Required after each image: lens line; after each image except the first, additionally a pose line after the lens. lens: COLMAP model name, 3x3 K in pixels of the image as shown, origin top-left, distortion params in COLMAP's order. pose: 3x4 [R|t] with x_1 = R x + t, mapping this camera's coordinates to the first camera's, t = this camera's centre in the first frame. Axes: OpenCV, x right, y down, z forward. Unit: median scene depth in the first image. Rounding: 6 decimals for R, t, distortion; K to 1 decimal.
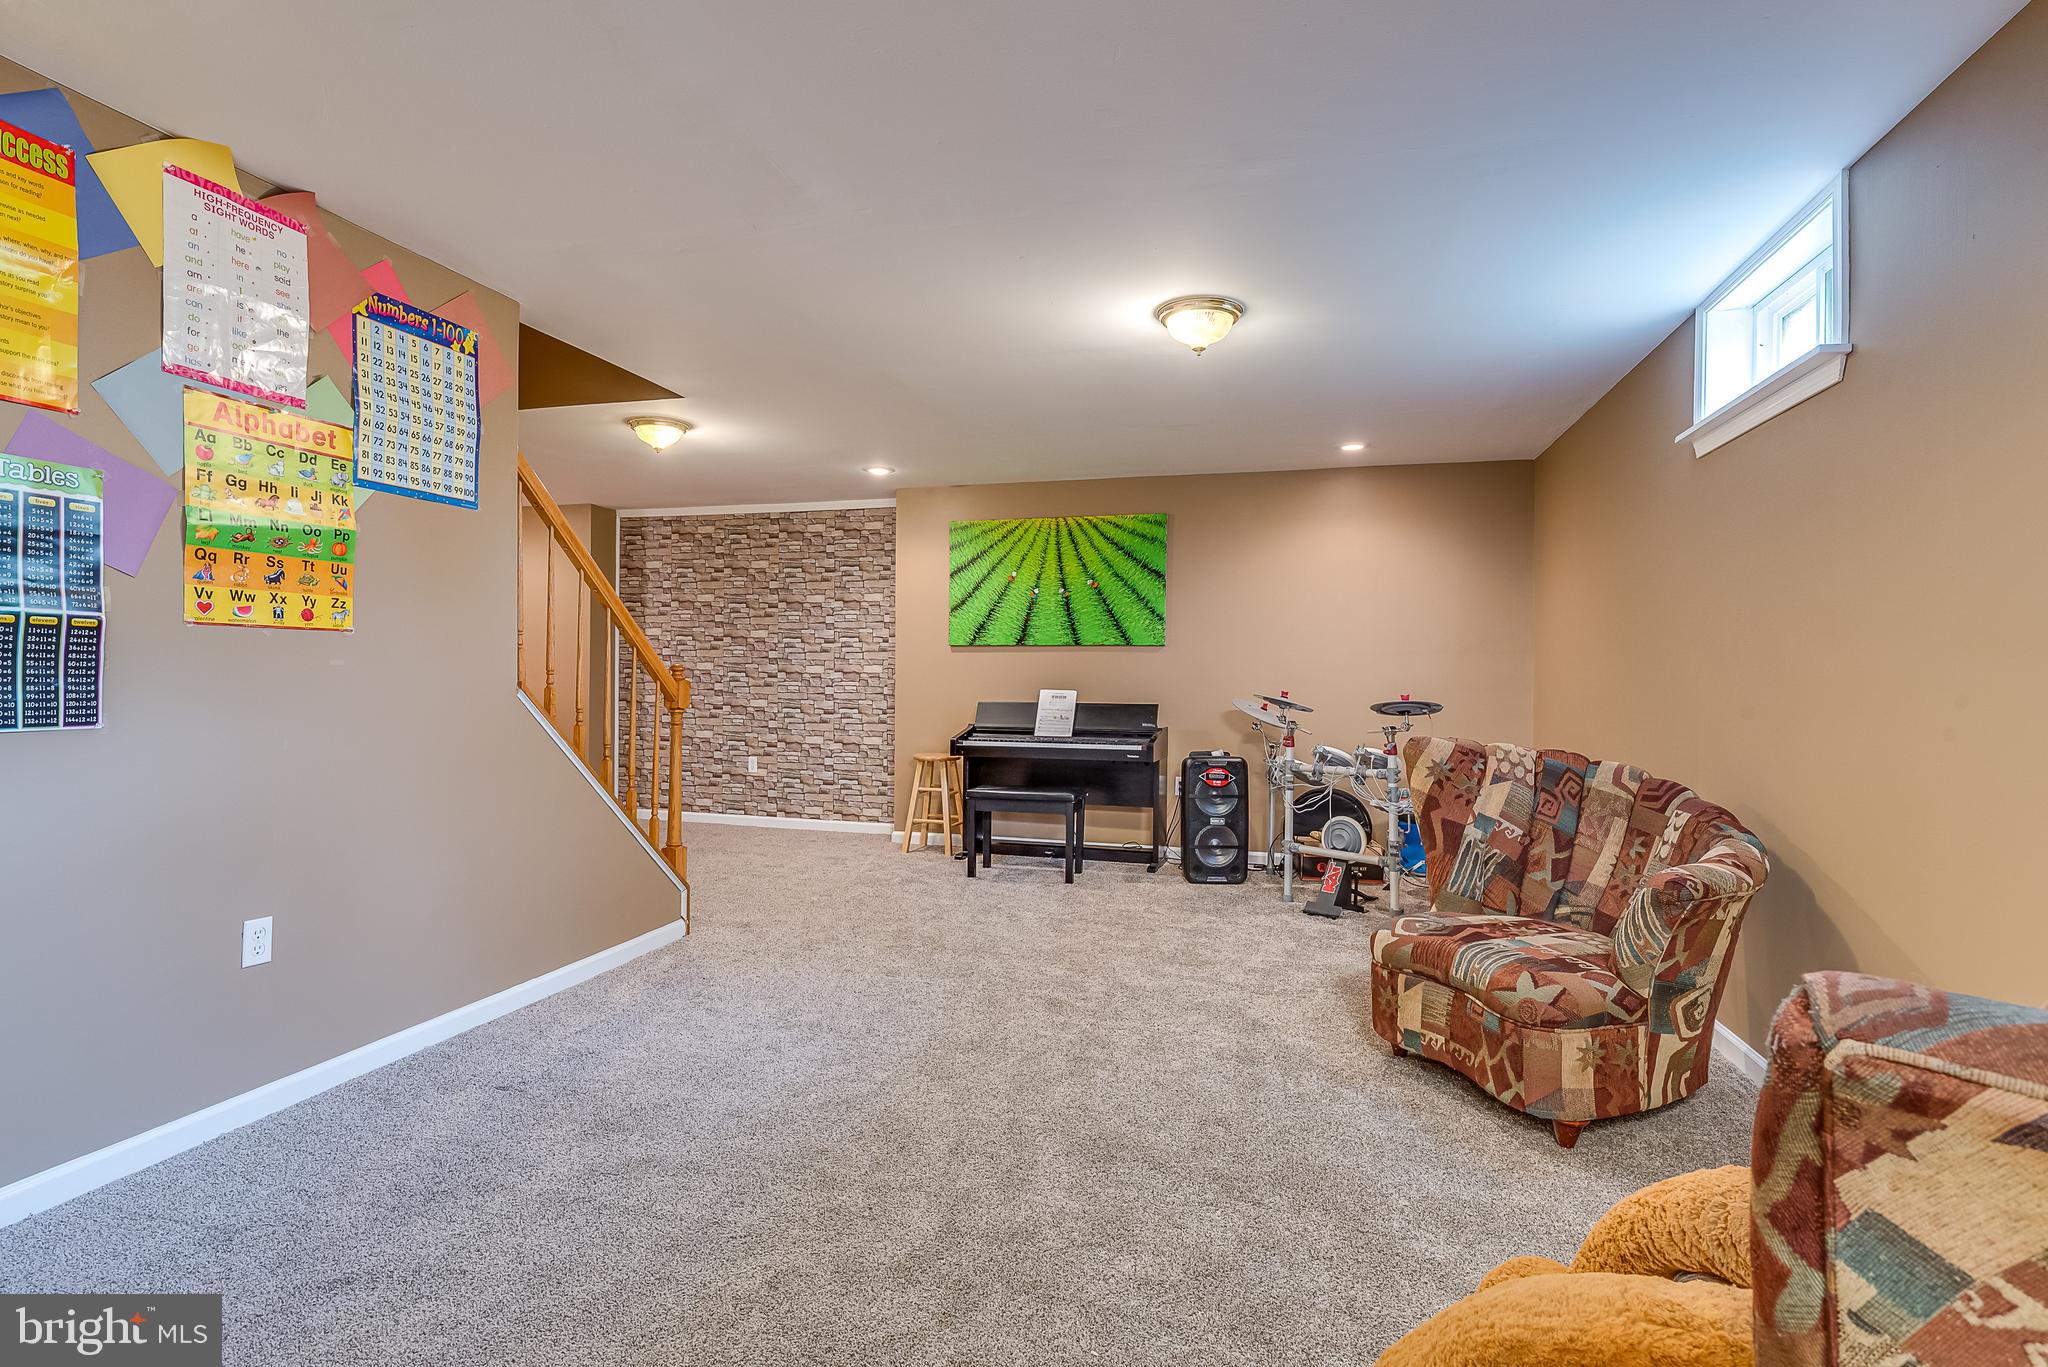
lens RADIAL K [[1016.2, 0, 1024.0], [0, 1016.2, 683.5], [0, 0, 1]] dist [-0.001672, -0.000194]
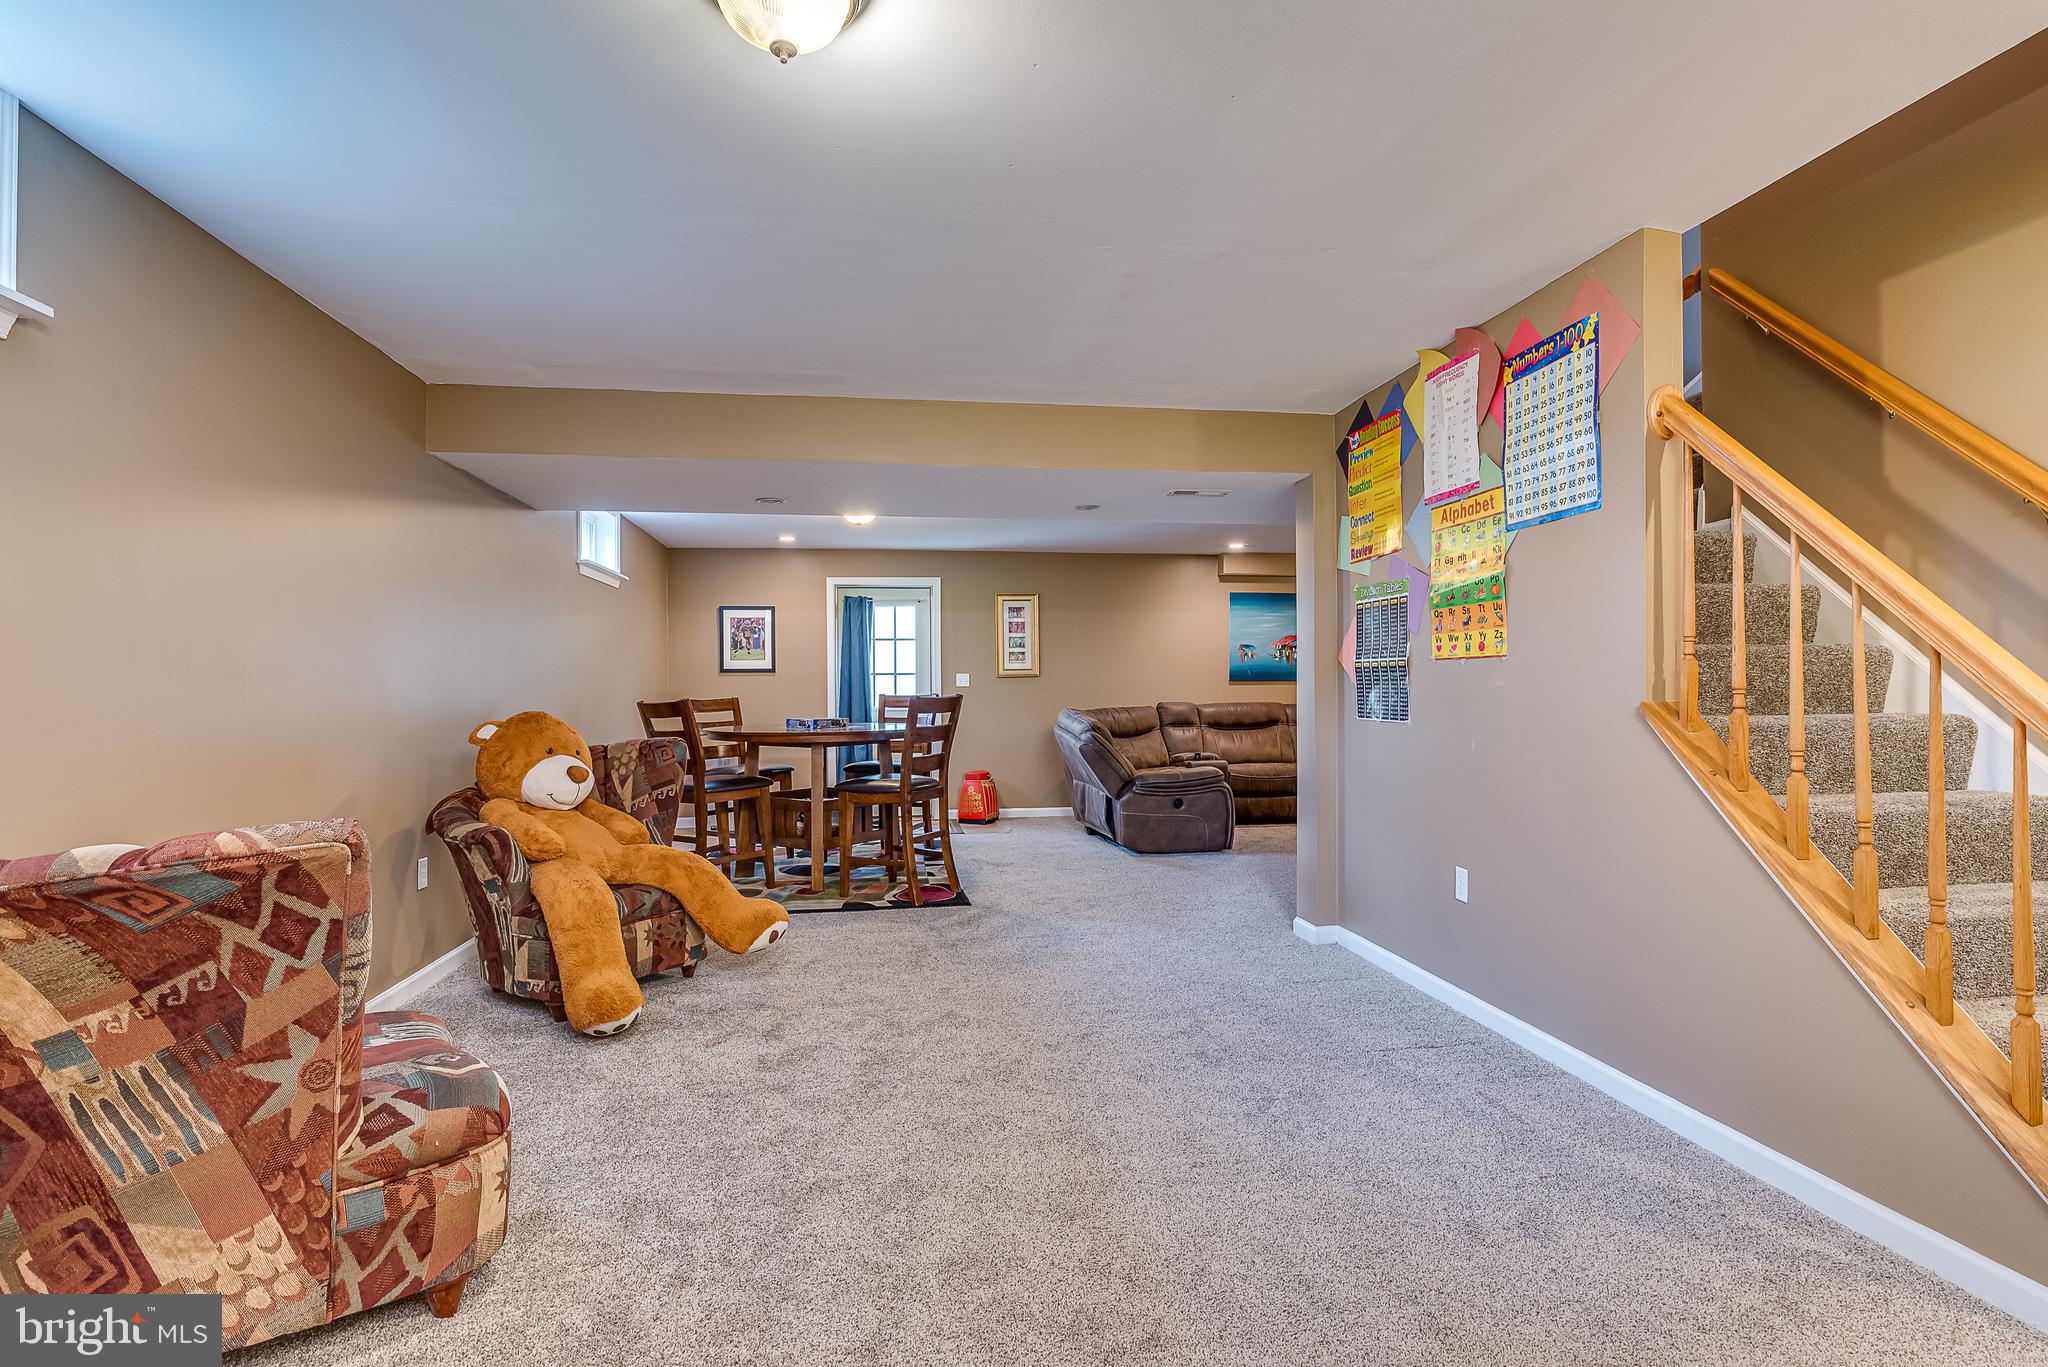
lens RADIAL K [[1016.2, 0, 1024.0], [0, 1016.2, 683.5], [0, 0, 1]] dist [-0.001672, -0.000194]
pose [[-0.919787, -0.004234, -0.392395, 0.325019], [-0.005714, 0.999980, 0.002603, -0.020353], [0.392376, 0.004636, -0.919793, 1.923033]]
